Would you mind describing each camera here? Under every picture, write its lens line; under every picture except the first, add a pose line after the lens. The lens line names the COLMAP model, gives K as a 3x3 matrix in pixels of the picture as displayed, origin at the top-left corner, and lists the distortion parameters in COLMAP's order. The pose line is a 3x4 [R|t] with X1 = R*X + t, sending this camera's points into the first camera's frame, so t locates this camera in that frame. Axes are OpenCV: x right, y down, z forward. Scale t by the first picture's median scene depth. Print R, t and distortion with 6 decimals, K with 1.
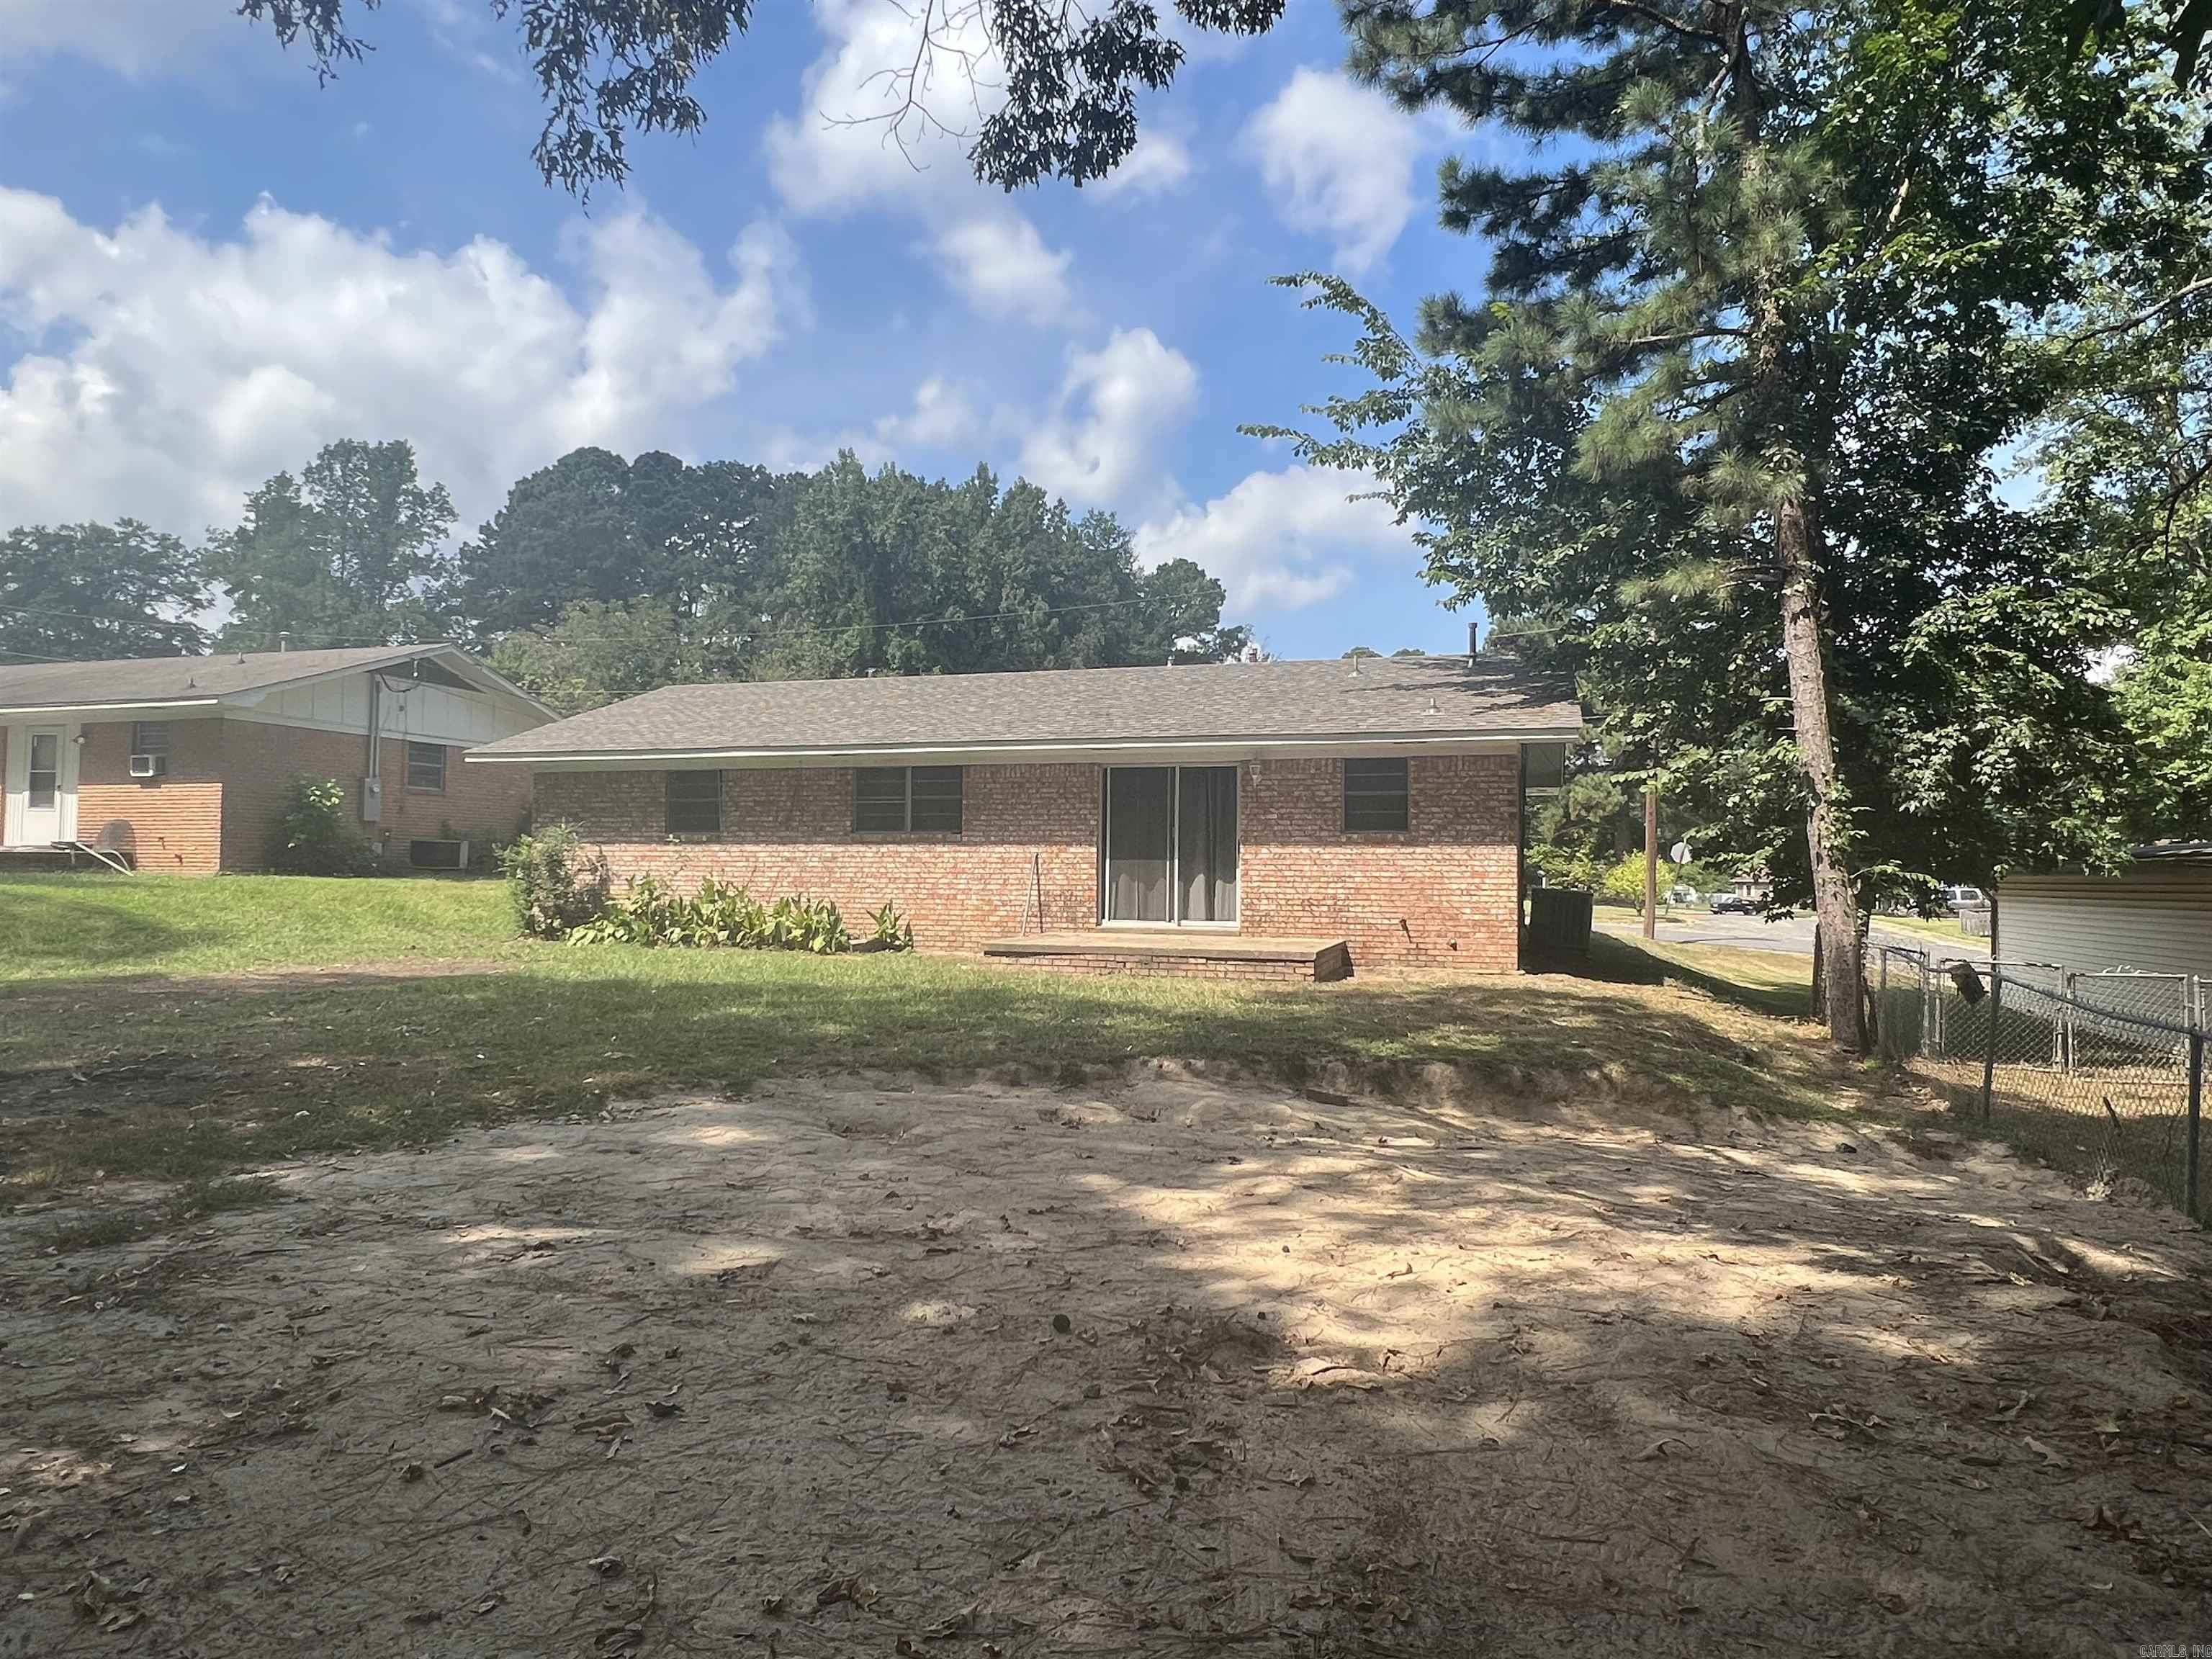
lens RADIAL K [[1357.8, 0, 1105.5], [0, 1357.8, 829.2], [0, 0, 1]] dist [-0.004472, -0.001599]
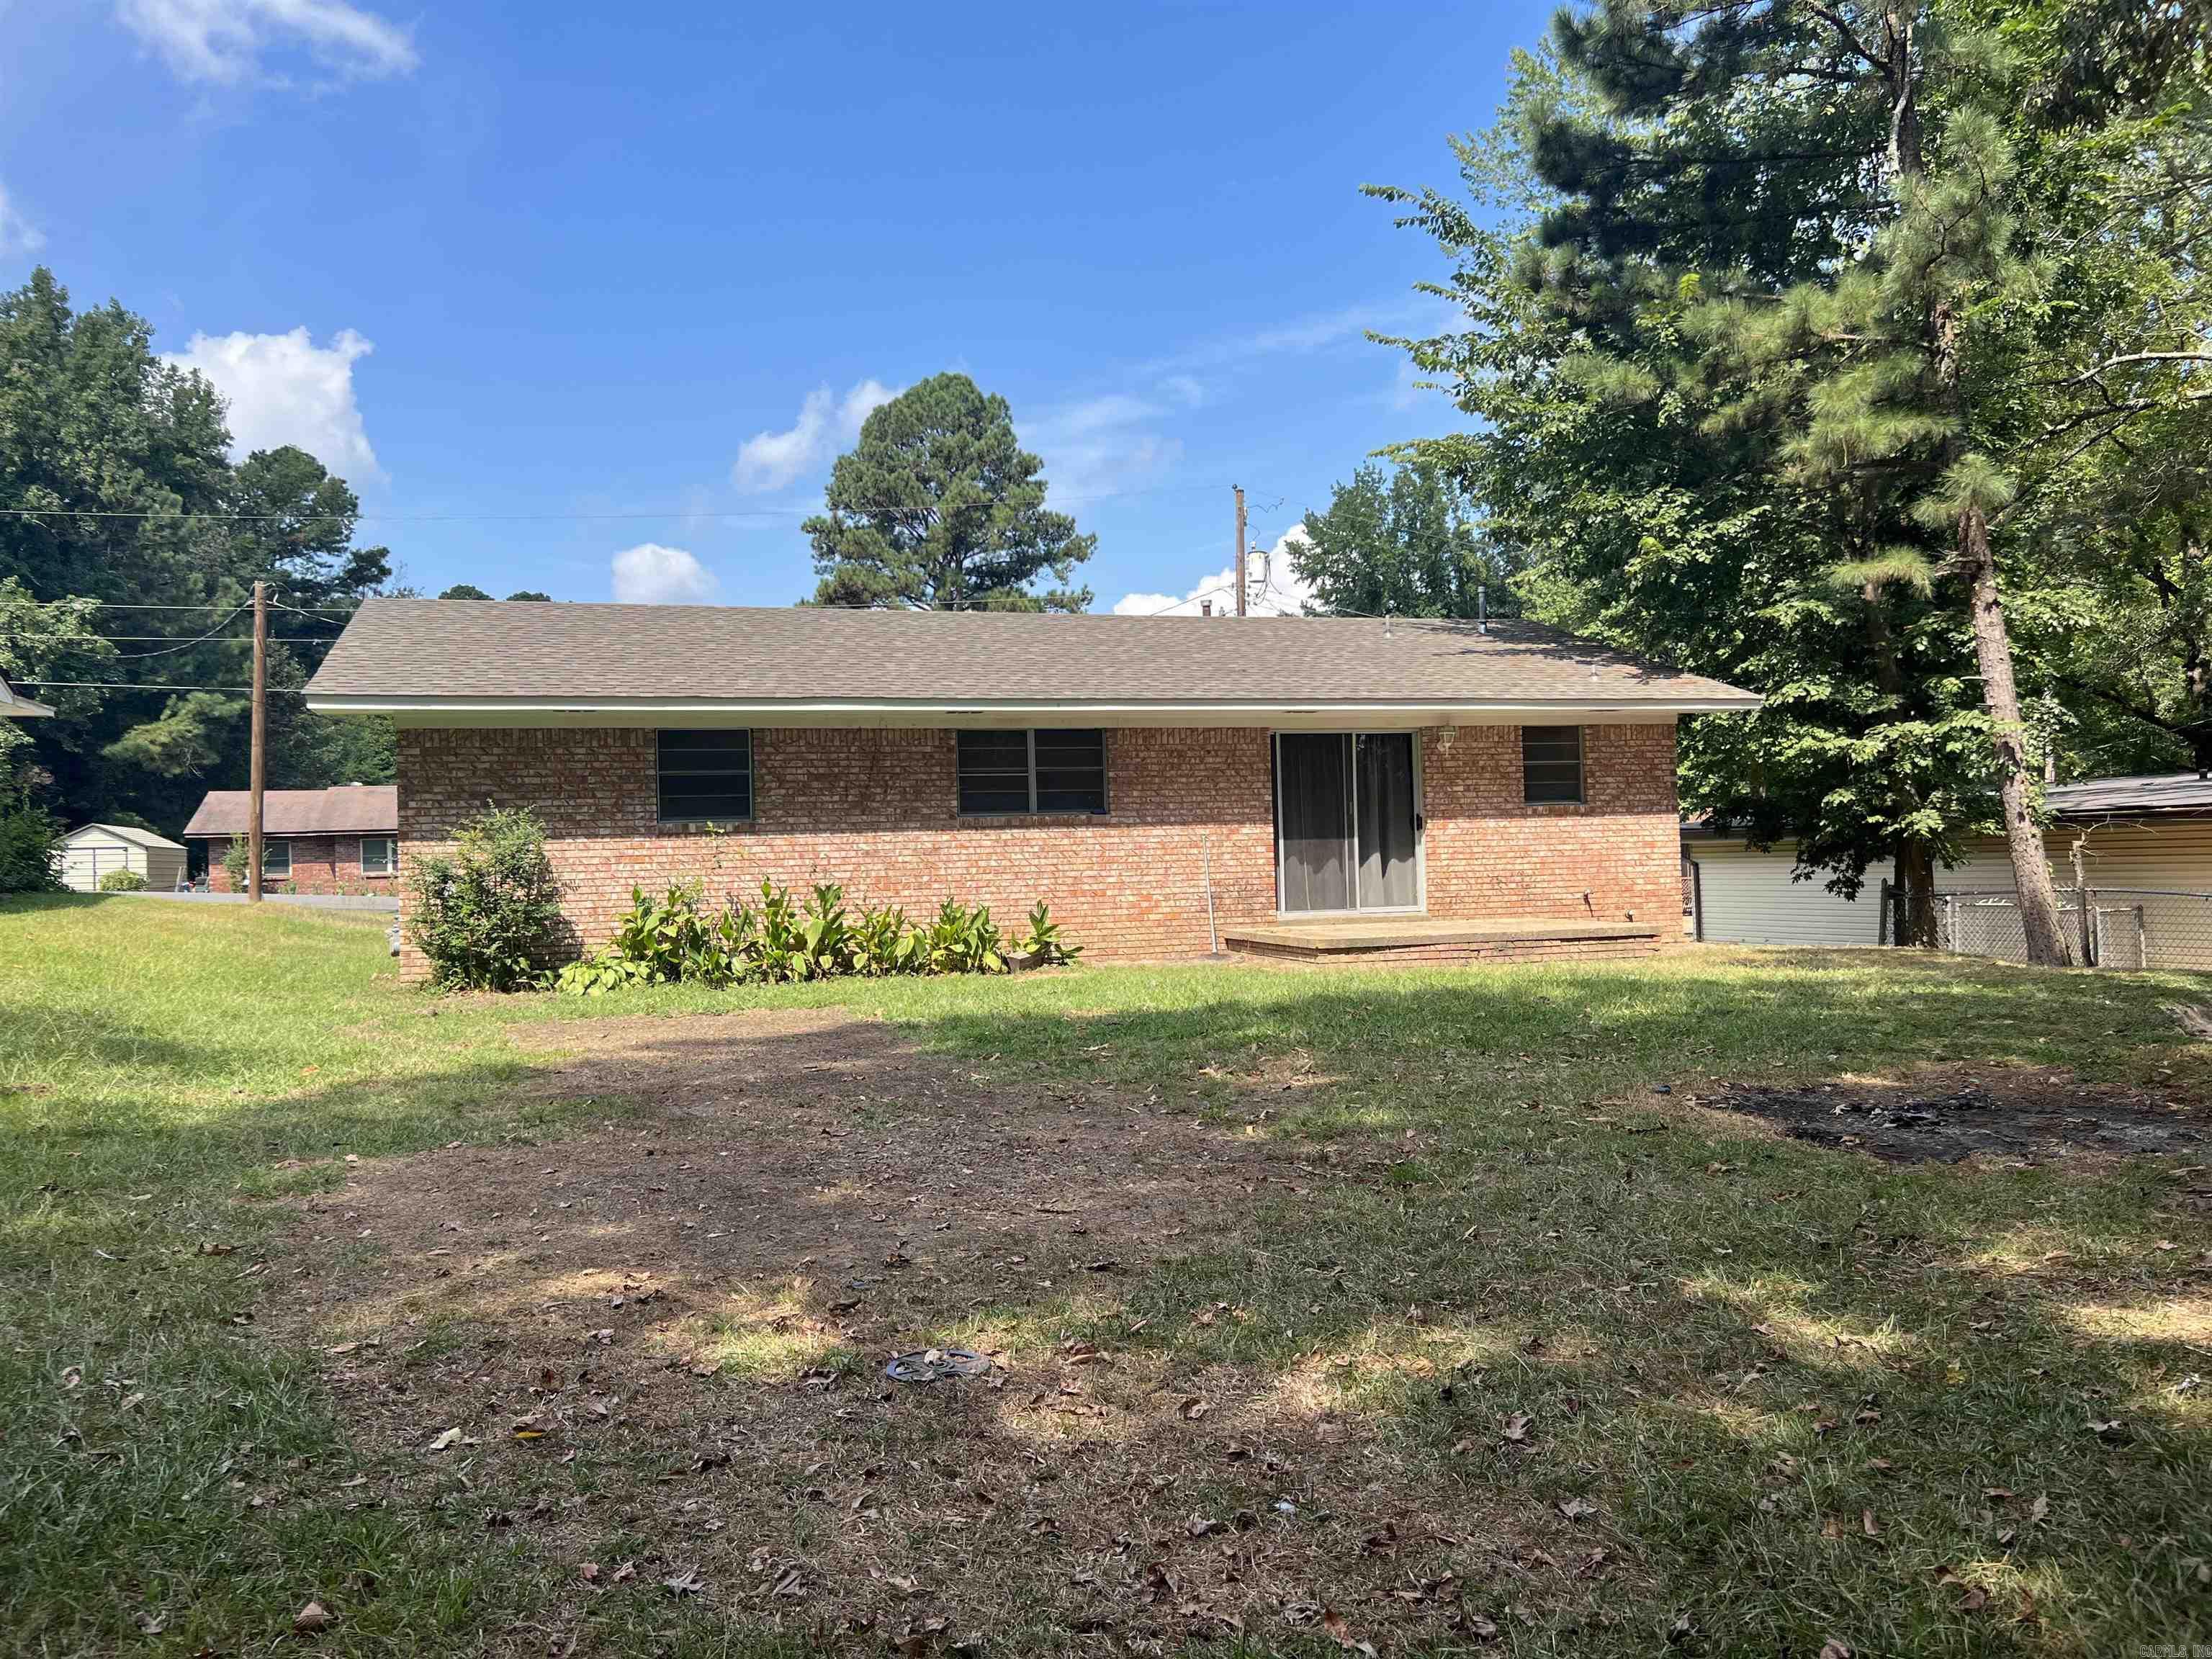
lens RADIAL K [[1661.8, 0, 1104.4], [0, 1661.8, 823.7], [0, 0, 1]] dist [0.048554, -0.053565]
pose [[0.813570, -0.018459, 0.581174, -0.682078], [0.017754, 0.999819, 0.006902, 0.002676], [-0.581195, 0.004702, 0.813750, 0.210541]]
